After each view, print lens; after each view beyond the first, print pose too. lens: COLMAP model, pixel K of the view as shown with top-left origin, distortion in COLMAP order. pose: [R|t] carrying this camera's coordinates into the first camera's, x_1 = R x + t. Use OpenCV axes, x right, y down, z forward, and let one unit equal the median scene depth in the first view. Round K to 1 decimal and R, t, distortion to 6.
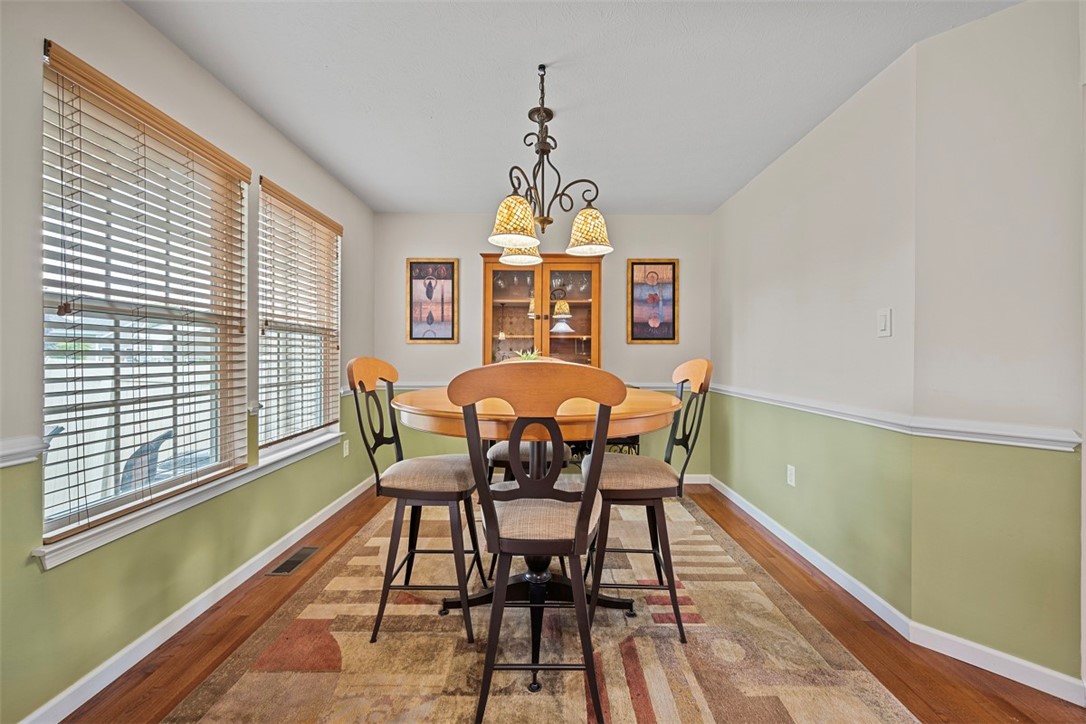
lens RADIAL K [[425.9, 0, 544.5], [0, 425.9, 356.6], [0, 0, 1]] dist [-0.001023, -0.000125]
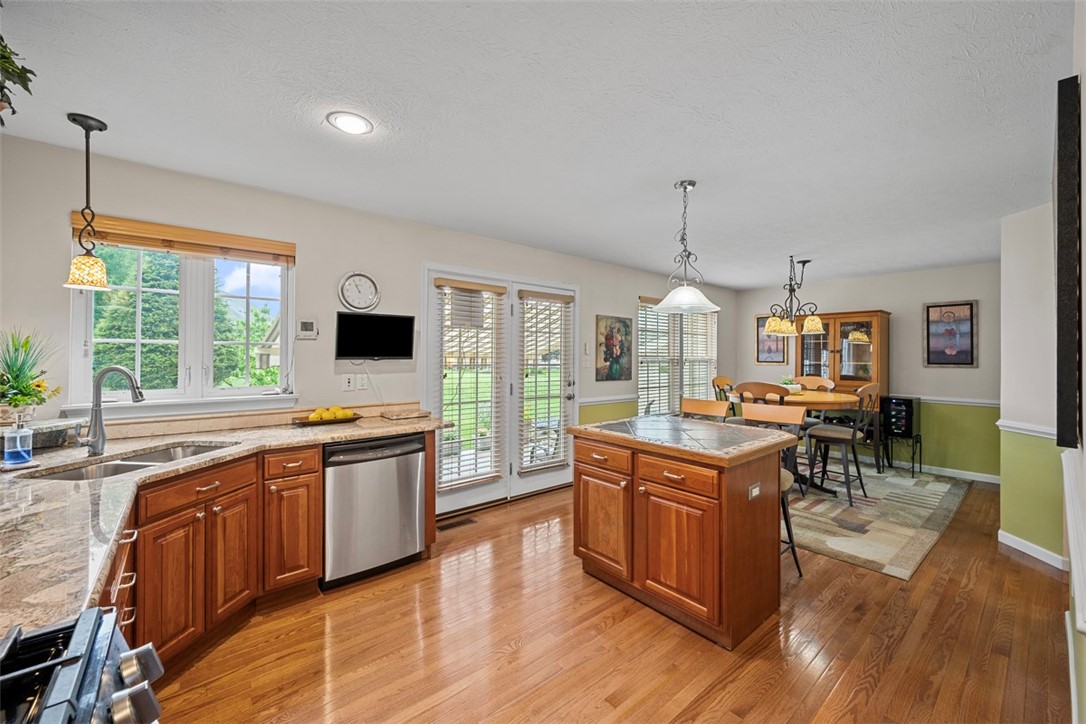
lens RADIAL K [[430.0, 0, 545.8], [0, 430.0, 354.2], [0, 0, 1]] dist [-0.001563, -0.000100]
pose [[0.648005, -0.003965, -0.761625, 0.521219], [-0.005508, 0.999936, -0.009891, -0.058484], [0.761616, 0.010604, 0.647942, -0.890801]]
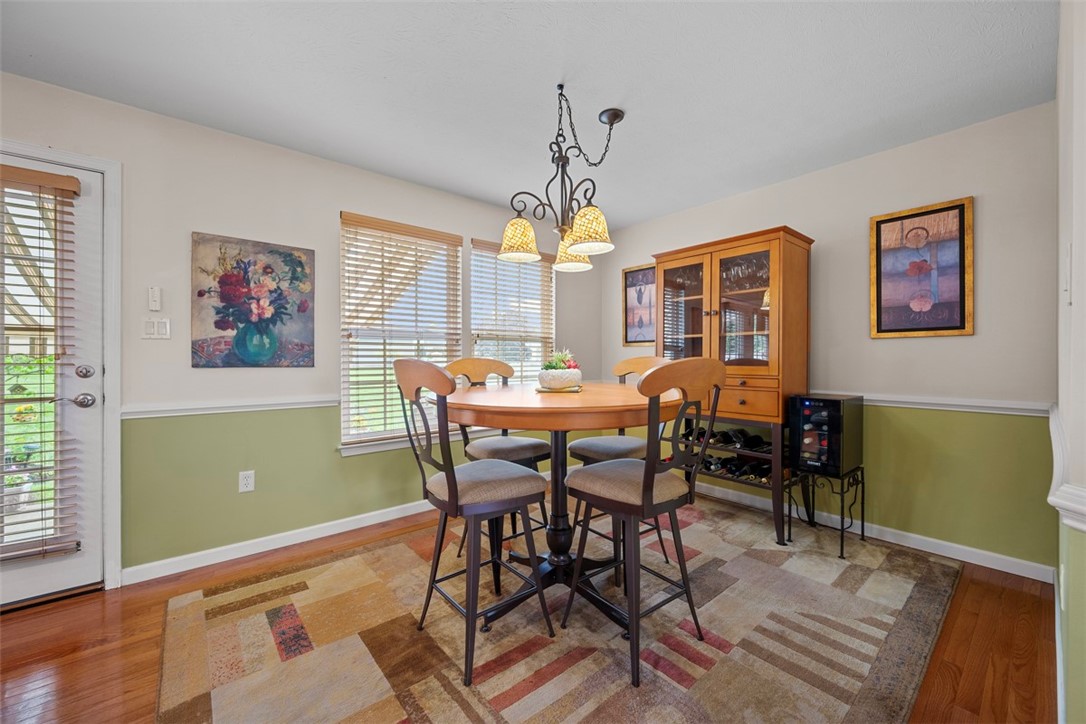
lens RADIAL K [[421.5, 0, 543.0], [0, 421.5, 362.0], [0, 0, 1]] dist [-0.001814, -0.000322]
pose [[0.643356, 0.000705, -0.765567, 0.436948], [0.002262, 0.999993, 0.002822, 0.006495], [0.765564, -0.003547, 0.643350, 0.157230]]
